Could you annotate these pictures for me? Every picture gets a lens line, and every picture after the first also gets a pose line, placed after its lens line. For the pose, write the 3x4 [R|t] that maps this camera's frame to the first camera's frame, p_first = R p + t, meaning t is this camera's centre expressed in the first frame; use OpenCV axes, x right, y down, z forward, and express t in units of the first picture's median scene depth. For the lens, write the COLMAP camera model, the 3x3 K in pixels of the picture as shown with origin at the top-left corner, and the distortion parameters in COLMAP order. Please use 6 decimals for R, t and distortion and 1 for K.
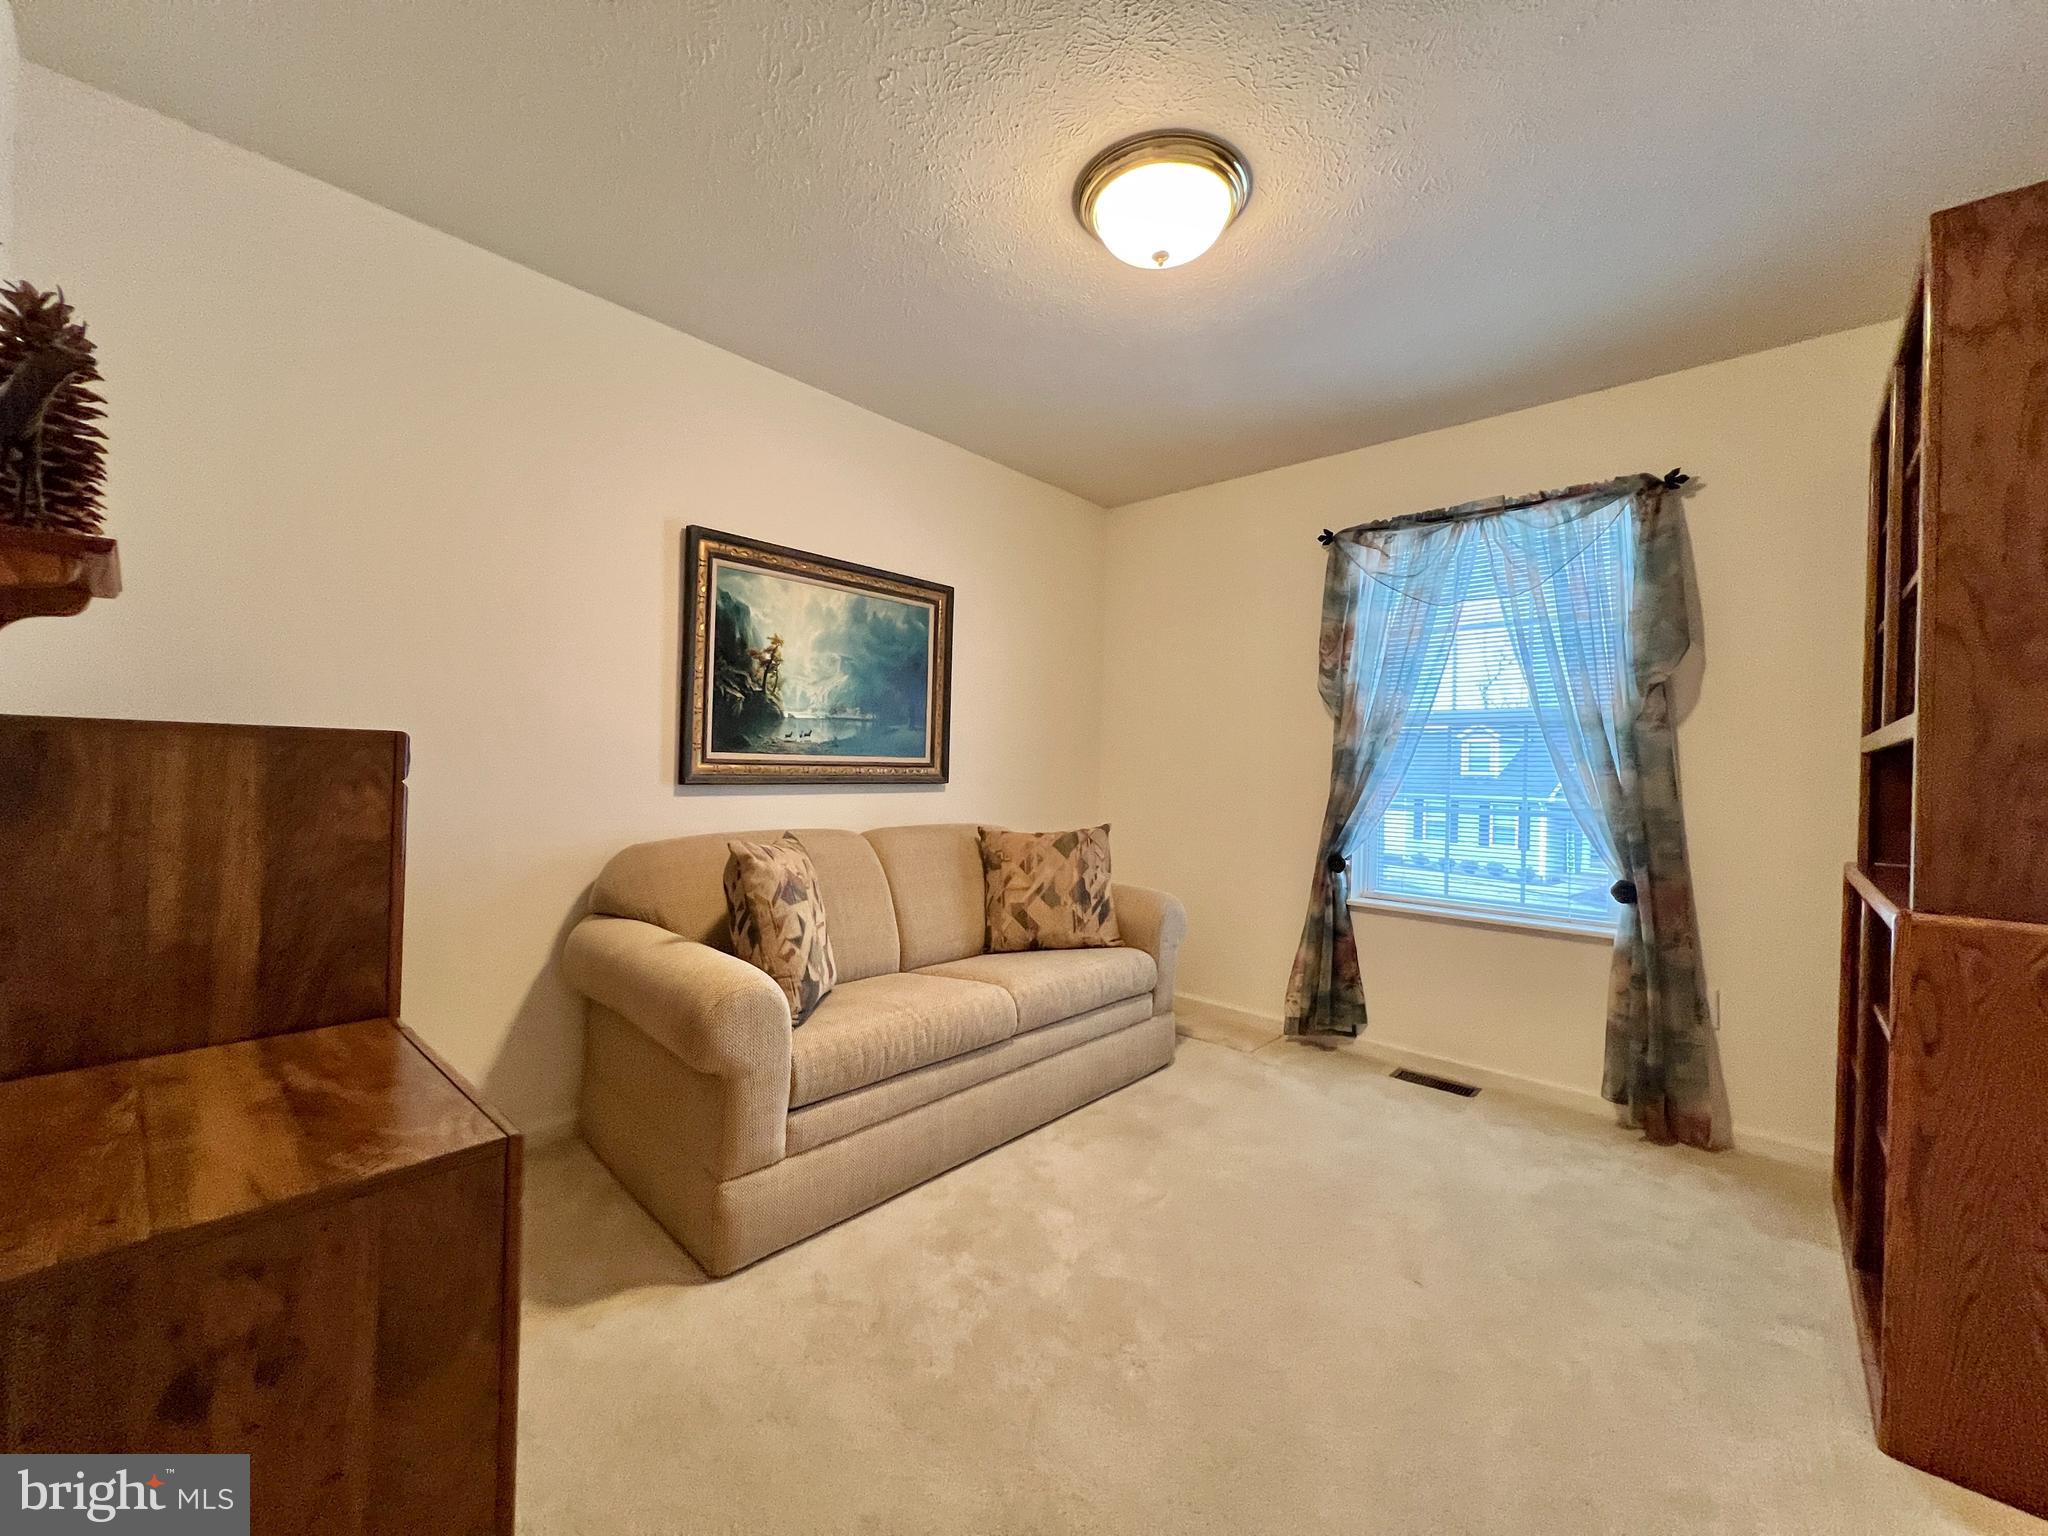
lens RADIAL K [[846.4, 0, 1019.6], [0, 846.4, 763.3], [0, 0, 1]] dist [0.001731, 0.000264]
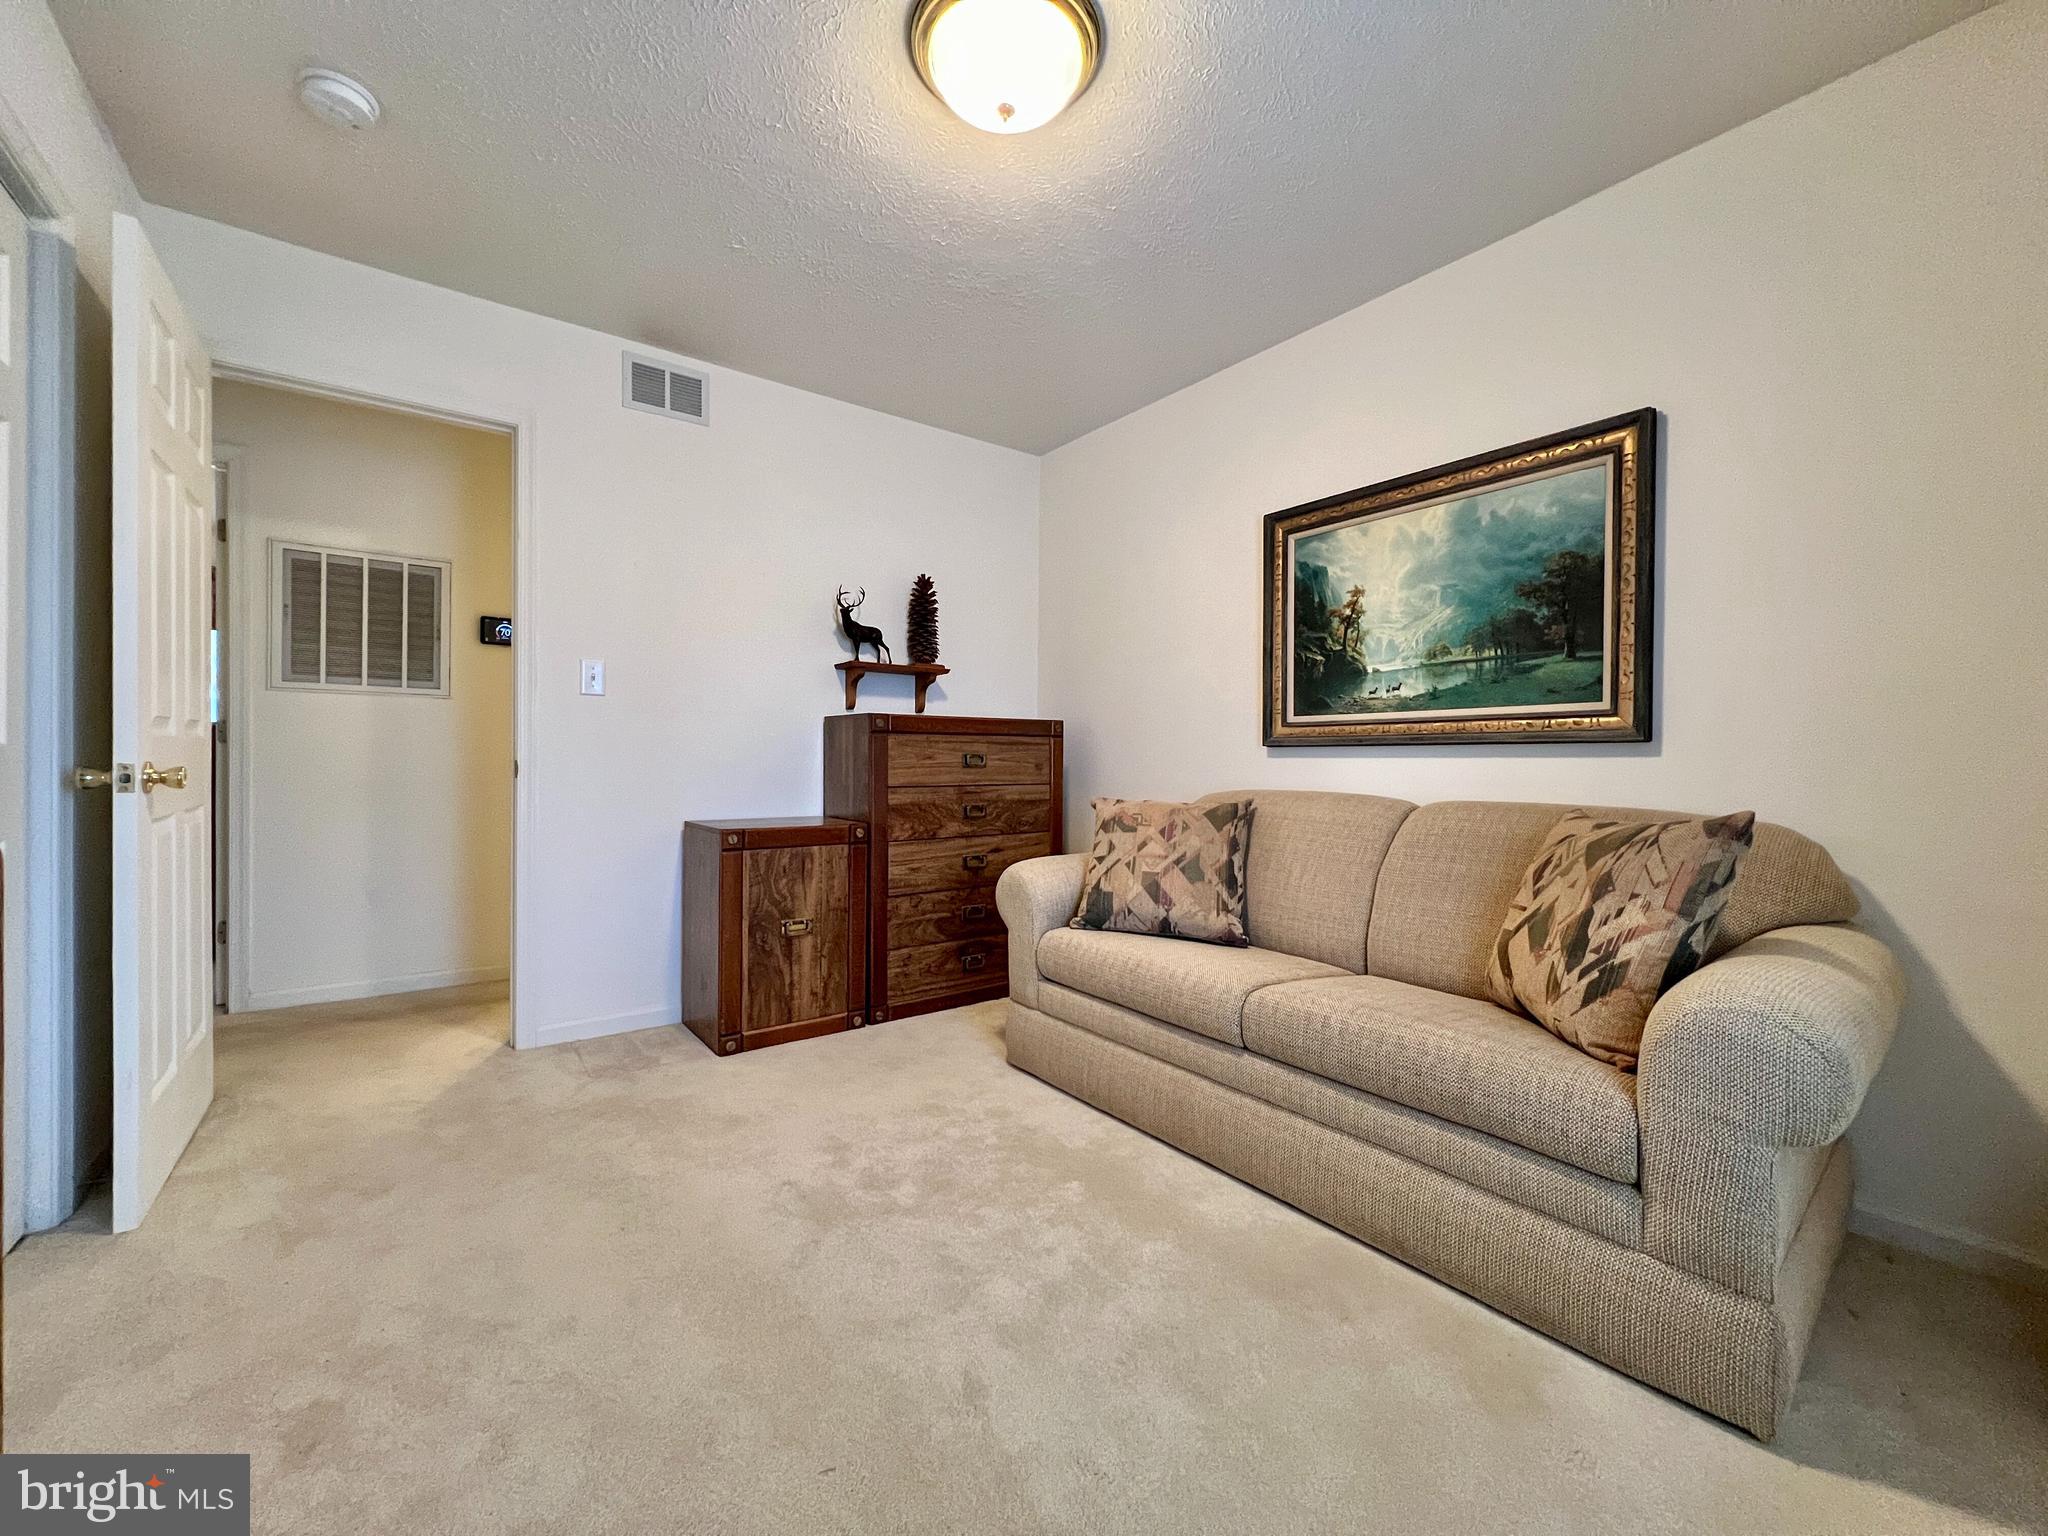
lens RADIAL K [[819.3, 0, 1029.3], [0, 819.3, 759.4], [0, 0, 1]] dist [0.003400, 0.000526]
pose [[-0.158002, -0.011872, -0.987367, 0.662751], [0.011835, 0.999833, -0.013915, 0.048331], [0.987368, -0.013884, -0.157835, 0.782395]]
